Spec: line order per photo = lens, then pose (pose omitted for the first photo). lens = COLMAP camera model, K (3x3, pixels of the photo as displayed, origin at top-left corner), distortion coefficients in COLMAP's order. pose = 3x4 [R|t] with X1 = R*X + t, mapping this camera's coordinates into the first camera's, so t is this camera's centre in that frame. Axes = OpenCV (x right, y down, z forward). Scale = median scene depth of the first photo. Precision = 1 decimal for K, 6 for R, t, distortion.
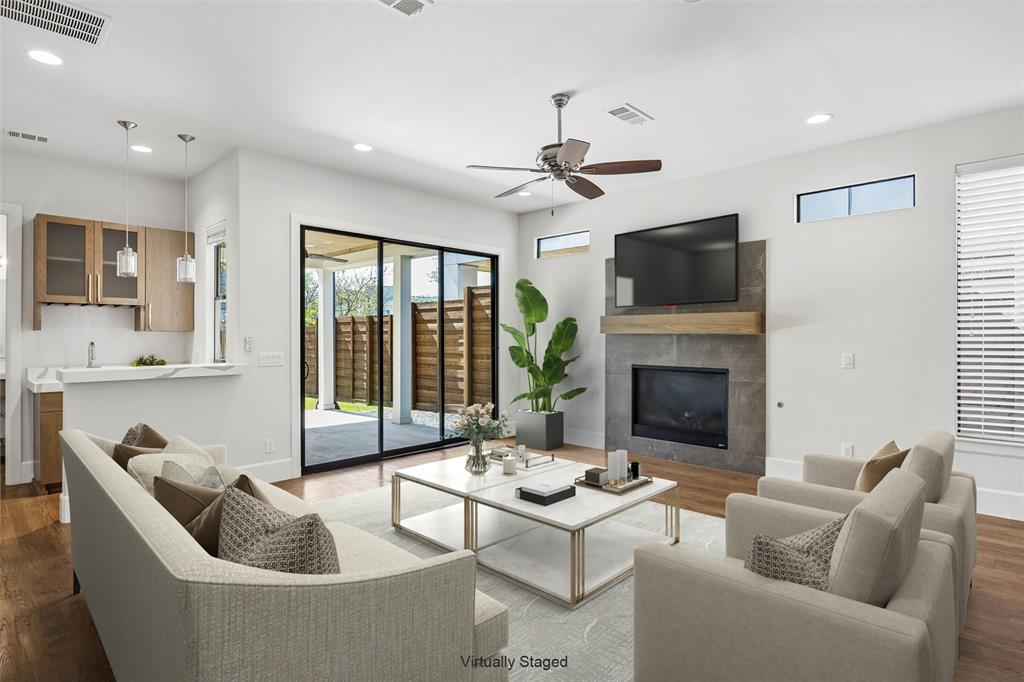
lens RADIAL K [[548.4, 0, 510.3], [0, 548.4, 333.9], [0, 0, 1]] dist [0.017479, 0.000263]
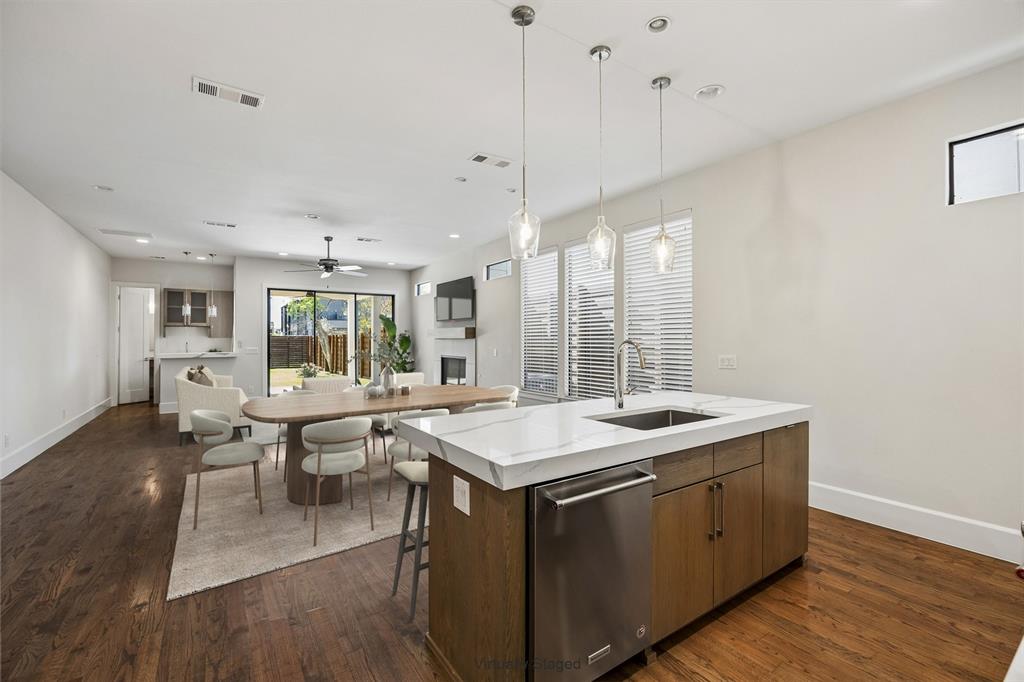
lens RADIAL K [[453.8, 0, 516.4], [0, 453.8, 341.2], [0, 0, 1]] dist [-0.000218, -0.000079]
pose [[0.977160, -0.000103, -0.212506, 0.878300], [0.001877, 0.999965, 0.008147, -0.004020], [0.212498, -0.008360, 0.977126, -0.483173]]
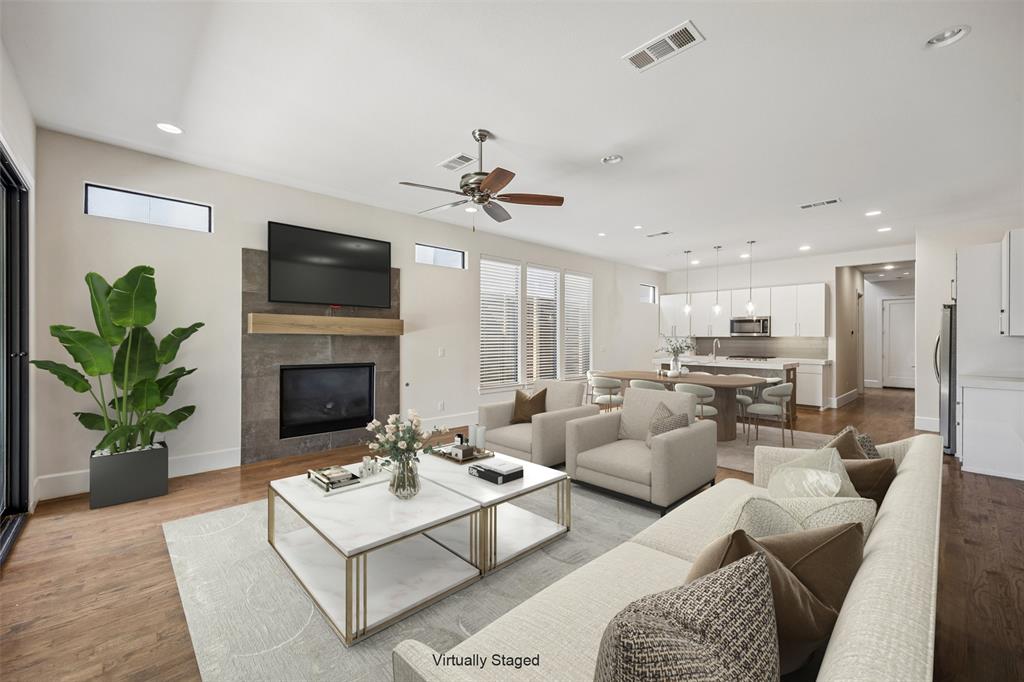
lens RADIAL K [[421.9, 0, 511.4], [0, 421.9, 340.1], [0, 0, 1]] dist [-0.001222, -0.000042]
pose [[0.067068, -0.011675, 0.997680, -0.543026], [-0.015391, 0.999800, 0.012735, -0.005334], [-0.997630, -0.016209, 0.066875, 0.604352]]
